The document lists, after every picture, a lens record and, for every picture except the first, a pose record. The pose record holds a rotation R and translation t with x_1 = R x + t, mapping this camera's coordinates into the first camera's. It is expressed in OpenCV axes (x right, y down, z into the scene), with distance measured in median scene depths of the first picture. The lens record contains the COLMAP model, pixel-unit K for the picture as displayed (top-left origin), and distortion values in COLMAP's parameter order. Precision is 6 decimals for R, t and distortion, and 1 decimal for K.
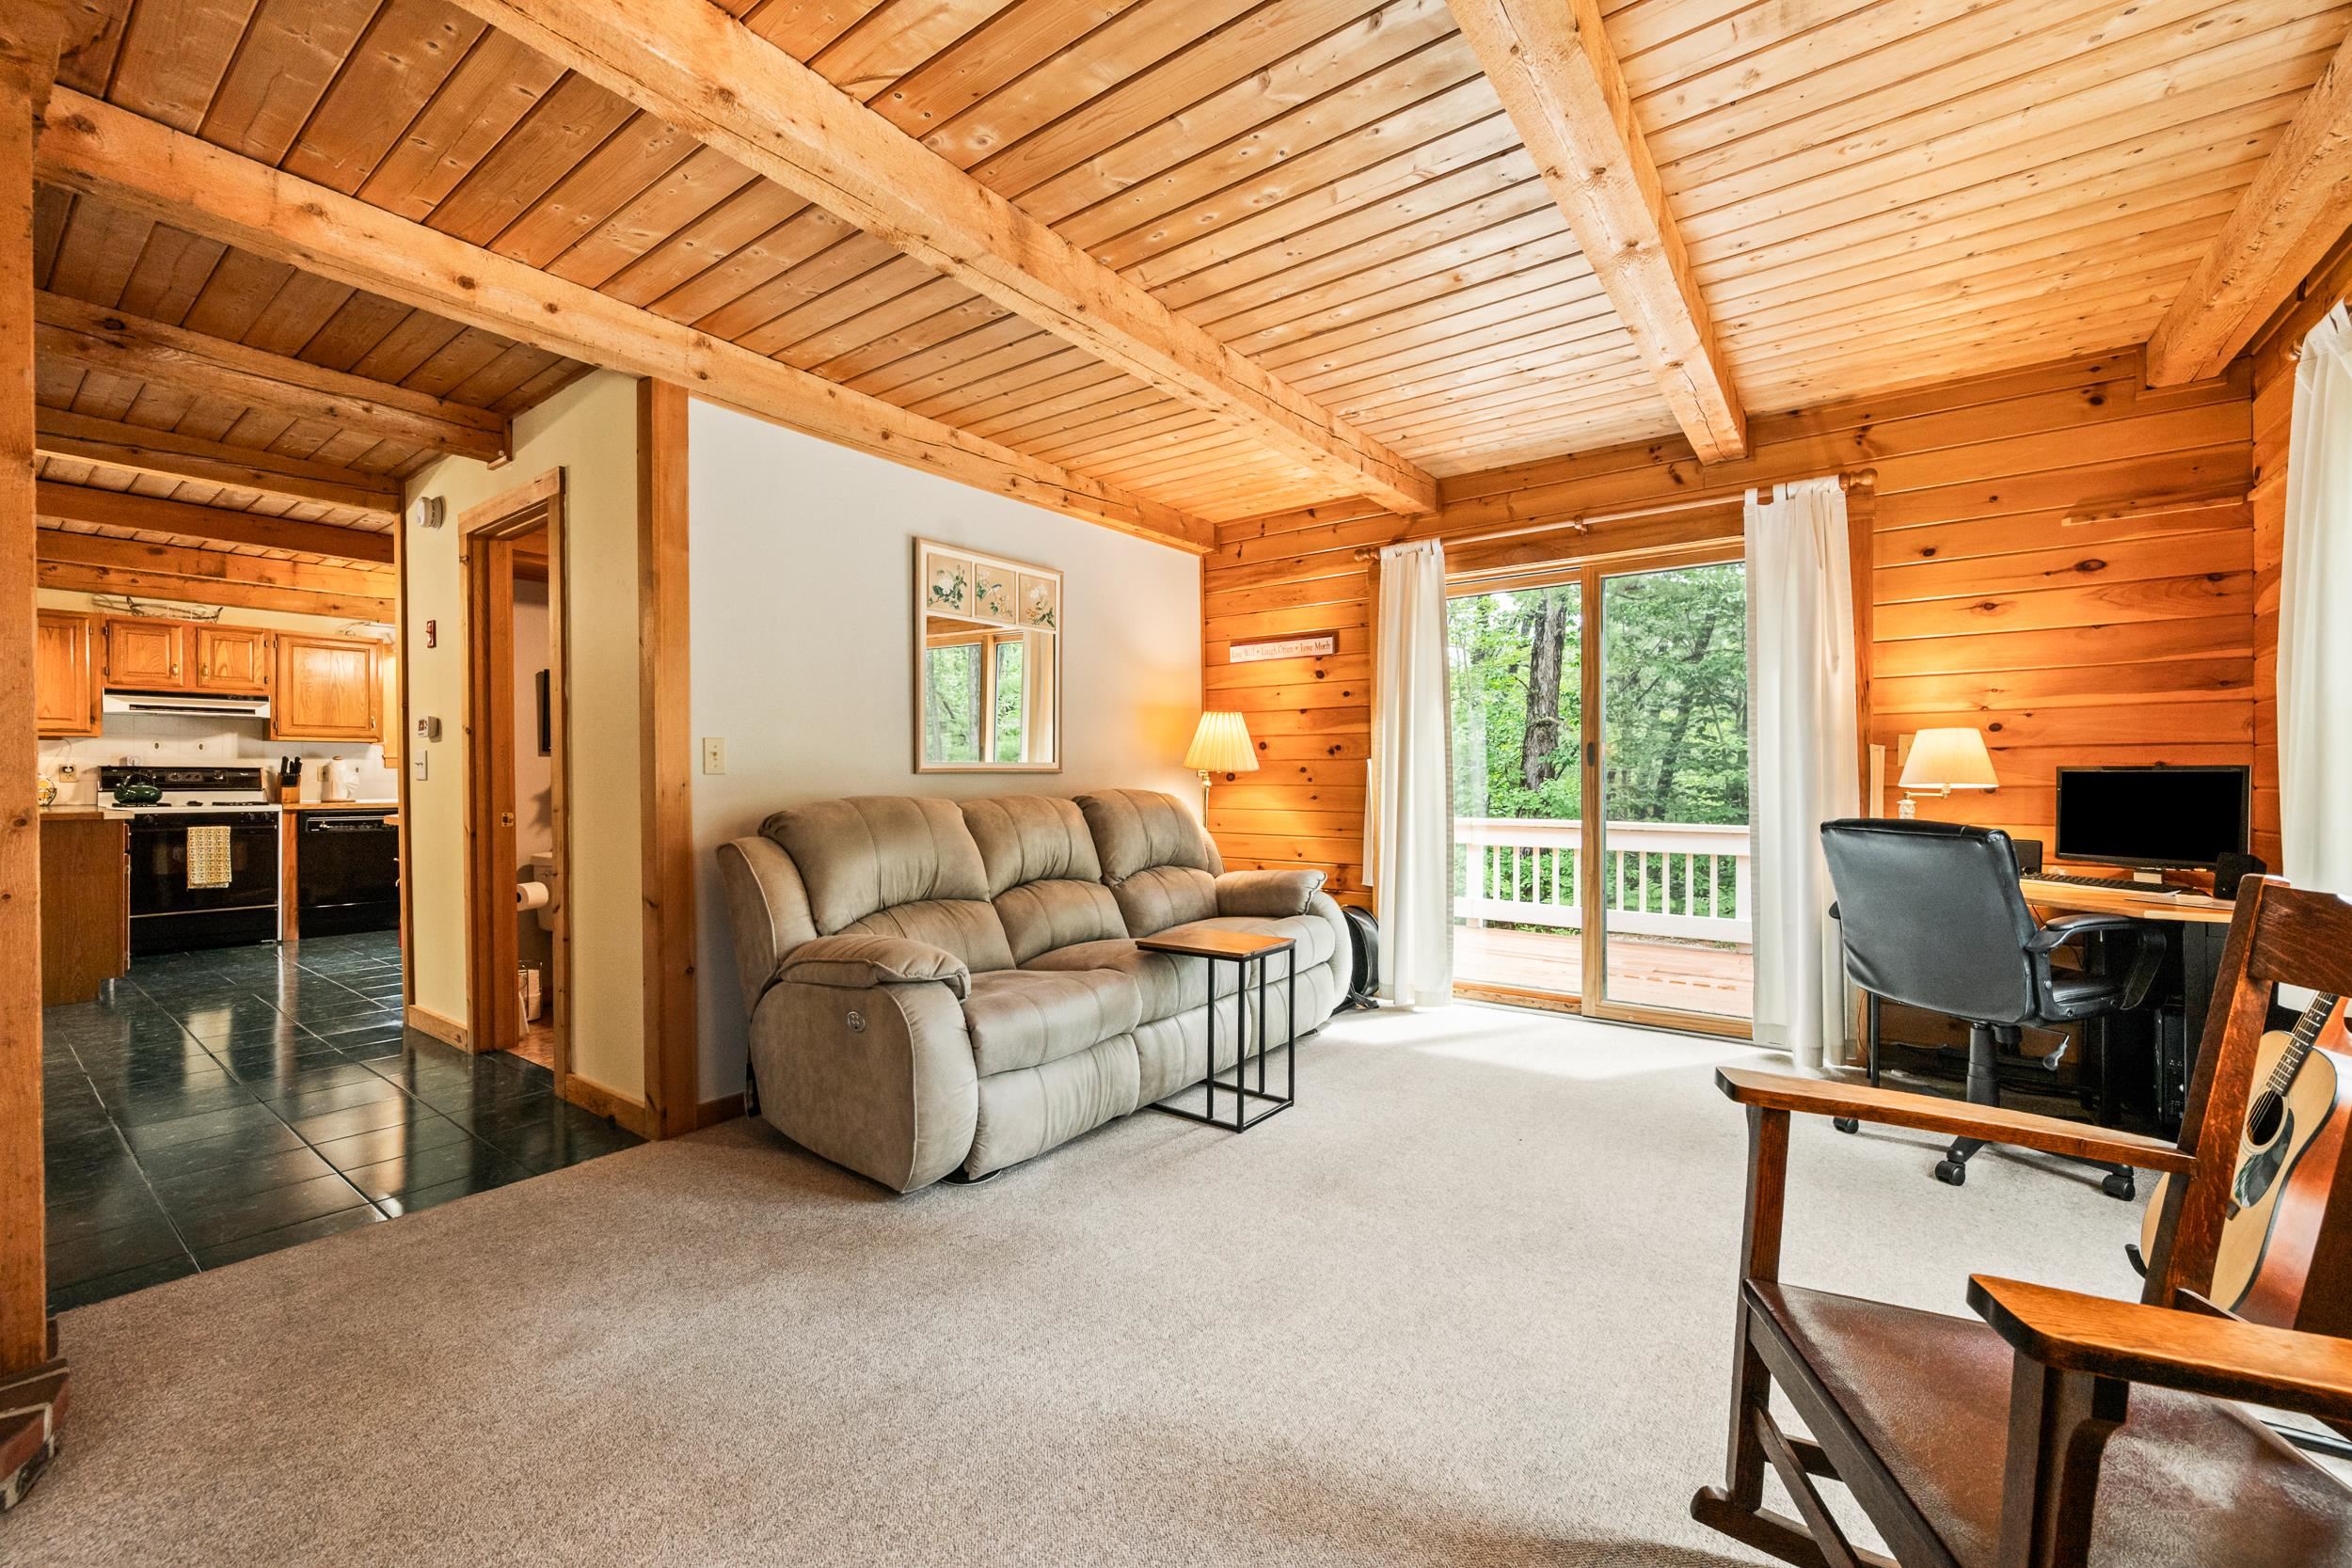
lens RADIAL K [[930.0, 0, 1175.5], [0, 930.0, 778.9], [0, 0, 1]] dist [-0.000019, -0.000109]
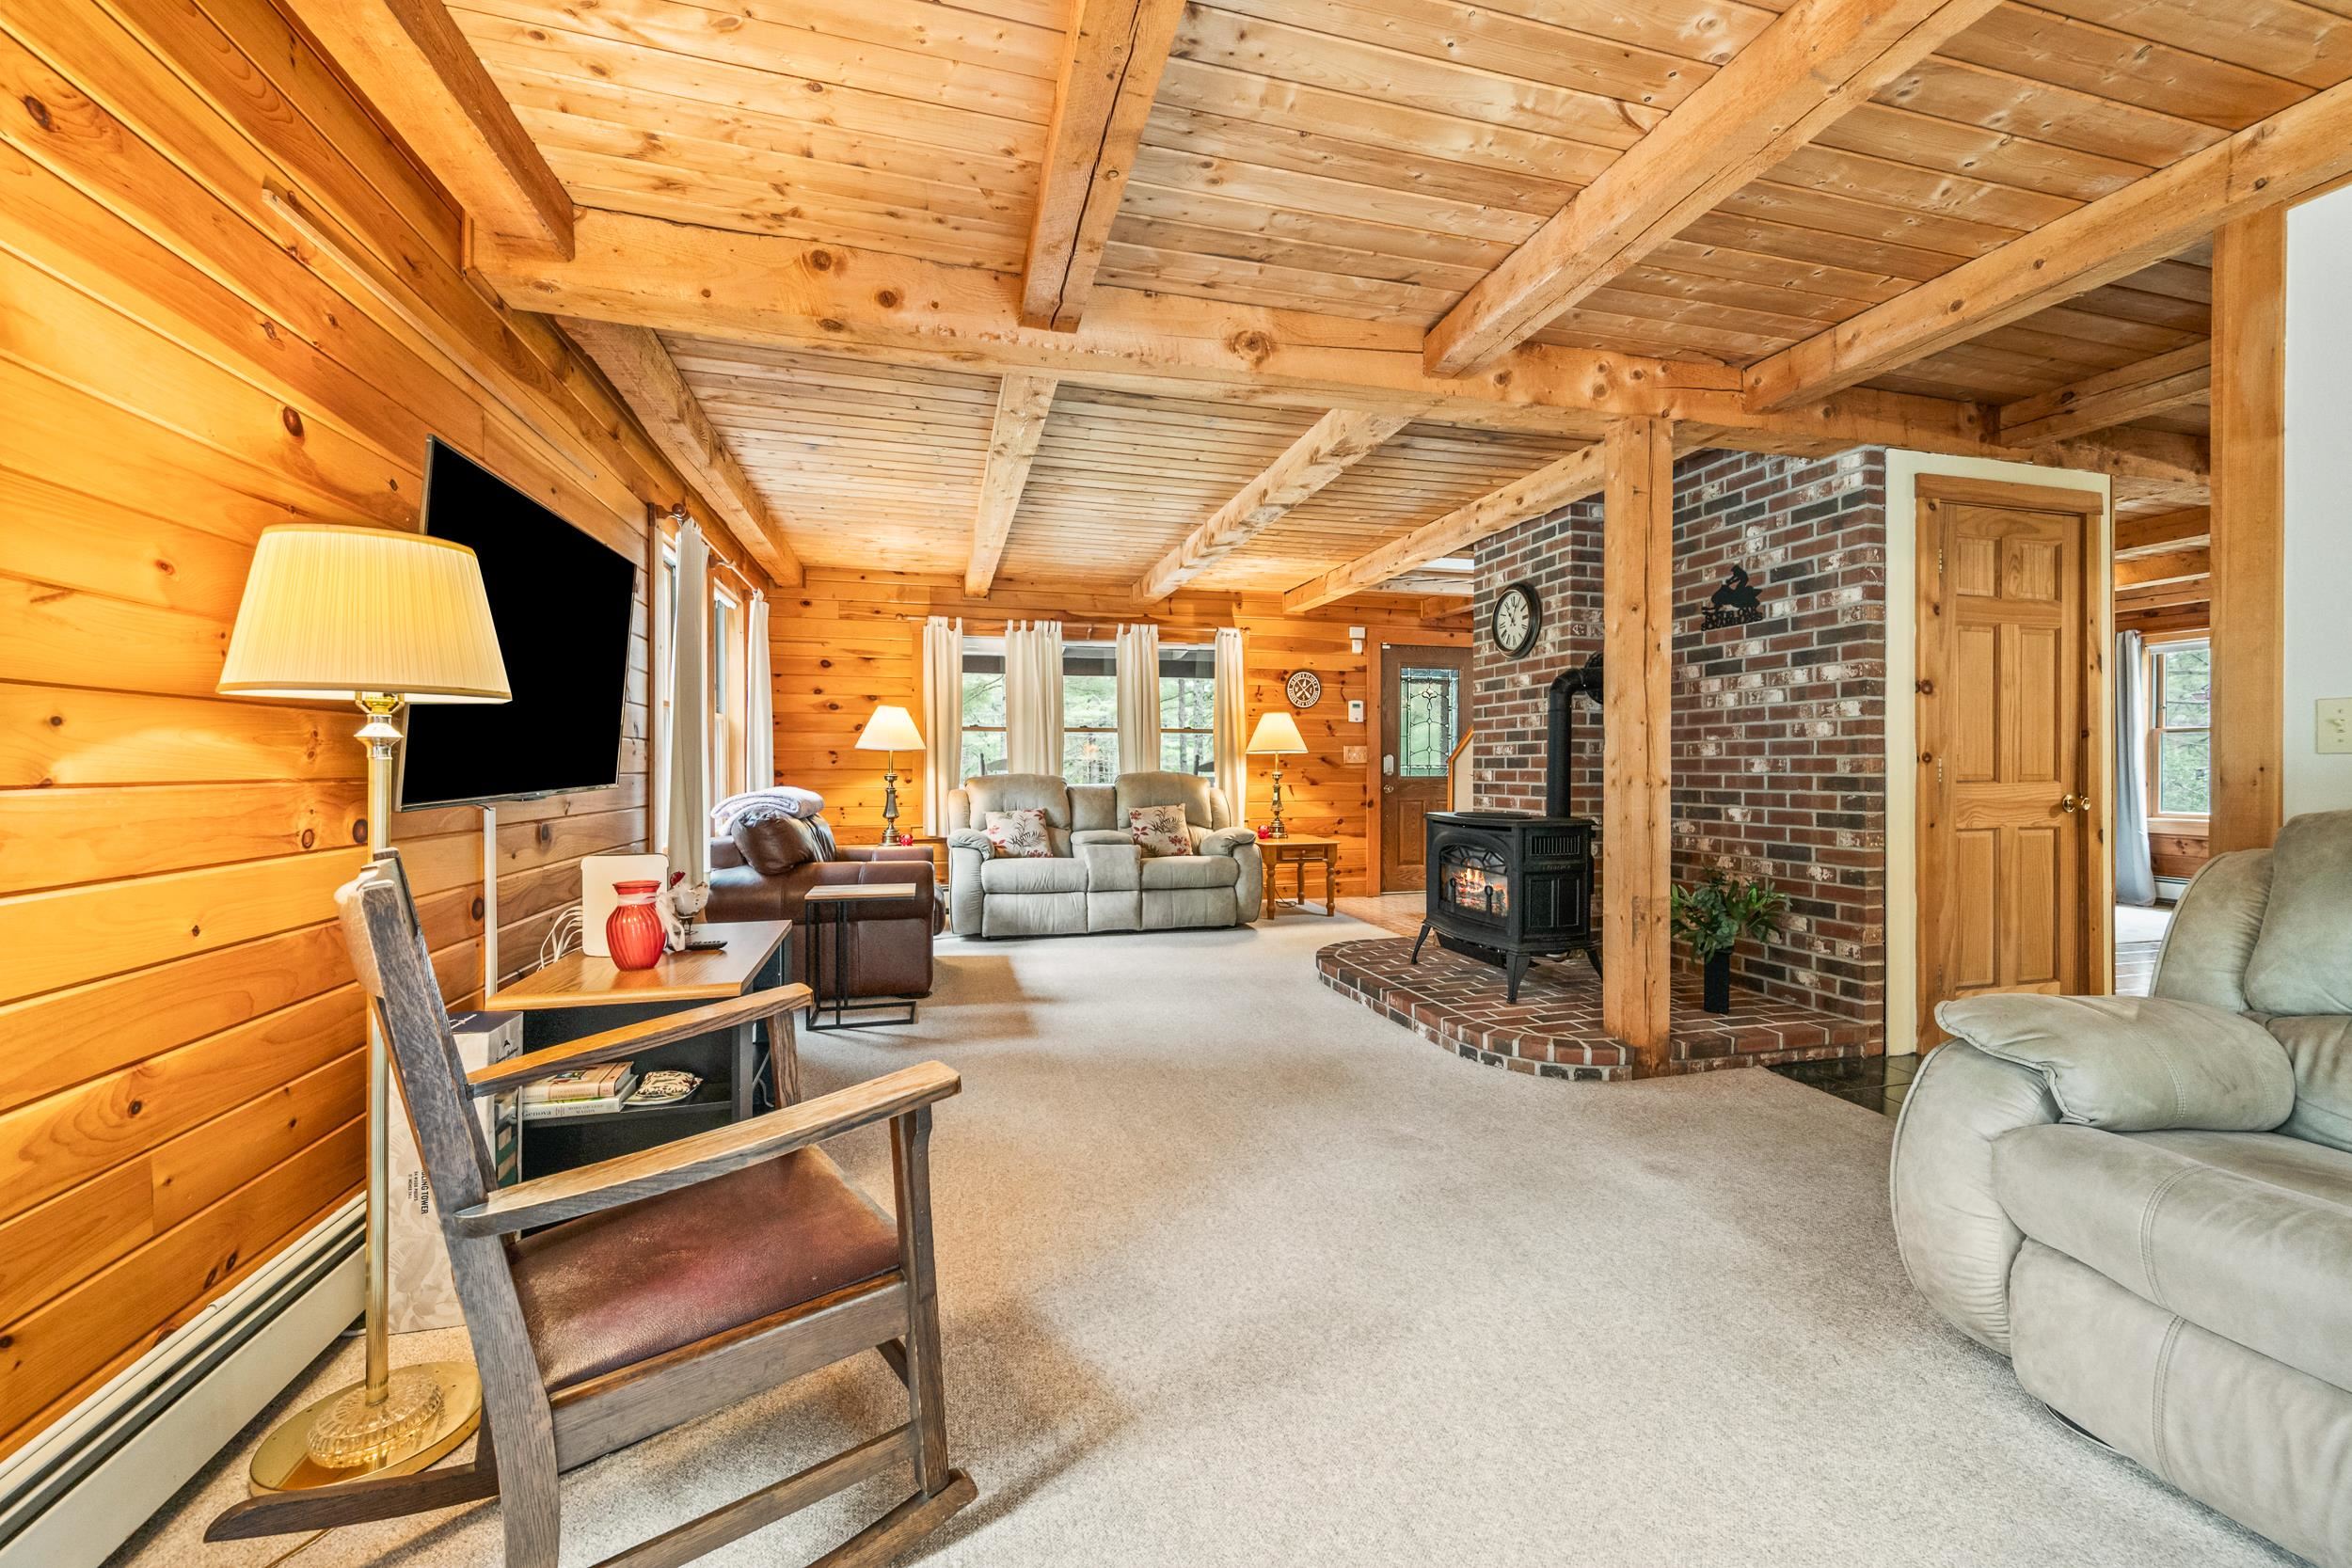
lens RADIAL K [[971.5, 0, 1223.7], [0, 971.5, 768.9], [0, 0, 1]] dist [-0.001352, -0.000078]
pose [[-0.601689, 0.006834, -0.798701, 0.399985], [0.002325, 0.999974, 0.006805, -0.000610], [0.798727, 0.002237, -0.601689, 0.599858]]
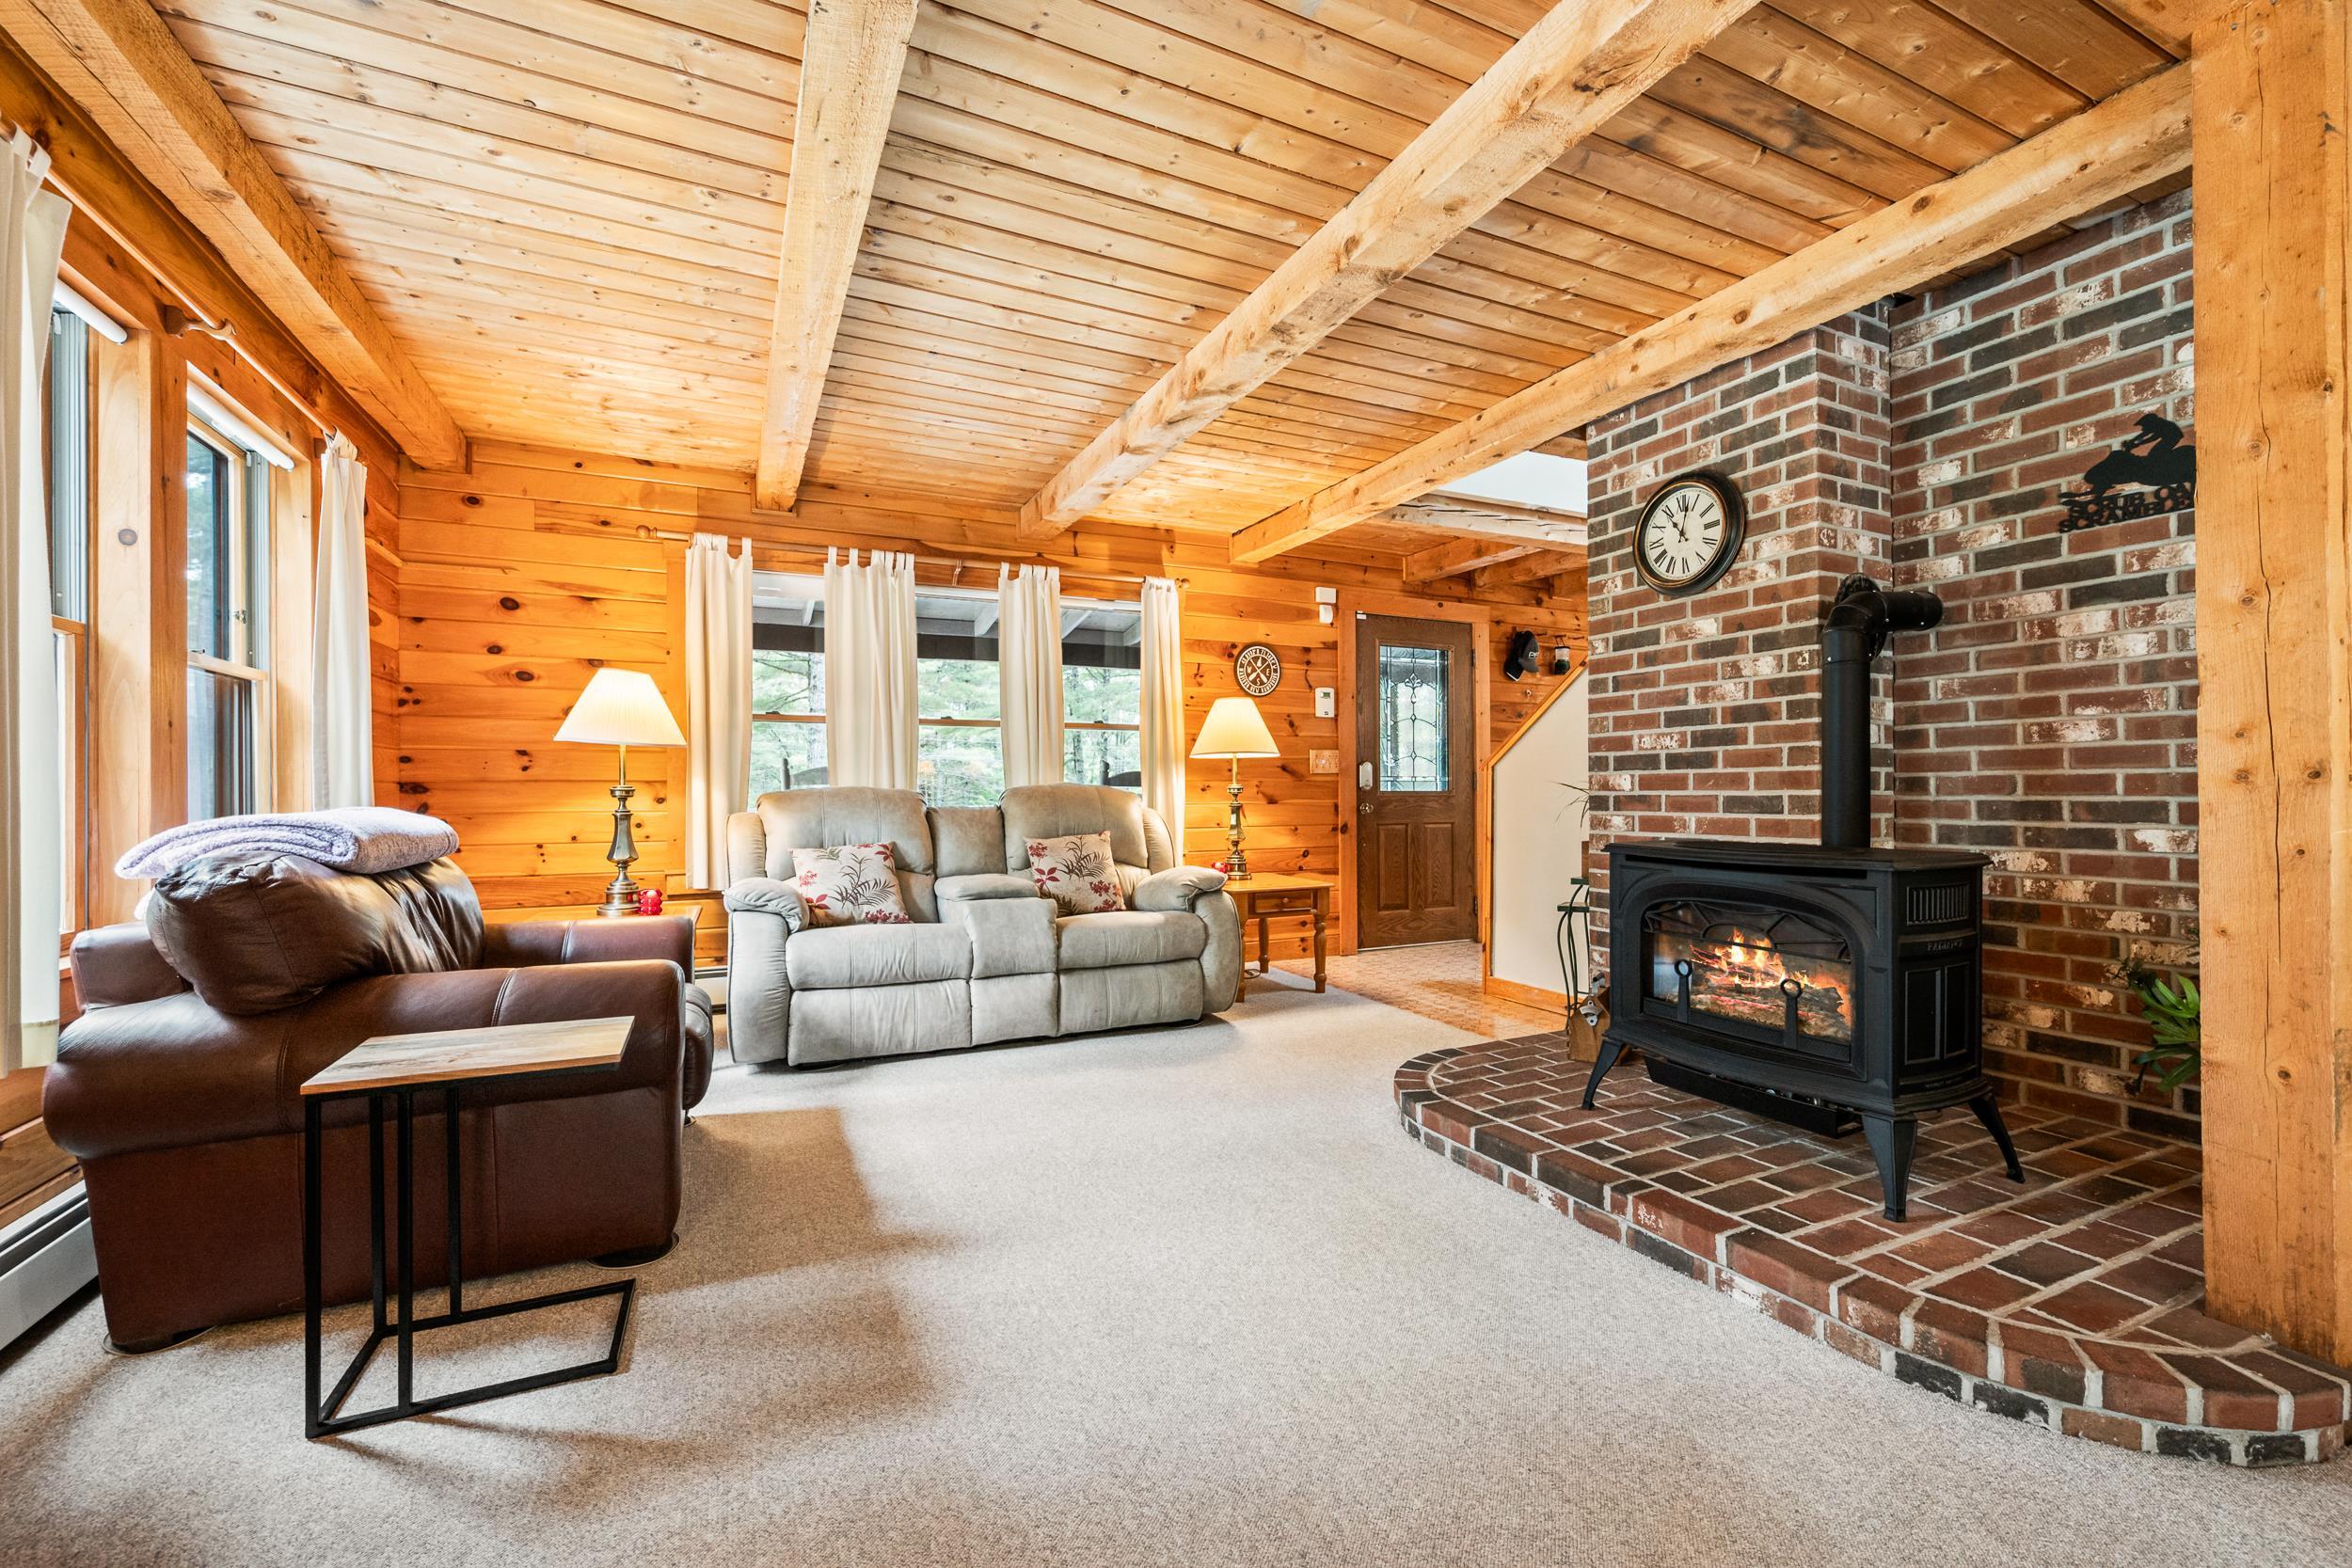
lens RADIAL K [[1000.6, 0, 1213.7], [0, 1000.6, 784.8], [0, 0, 1]] dist [-0.001208, -0.000442]
pose [[-0.464328, 0.001735, -0.885662, 0.040012], [0.006242, 0.999980, -0.001313, 0.020709], [0.885641, -0.006138, -0.464329, 0.150786]]
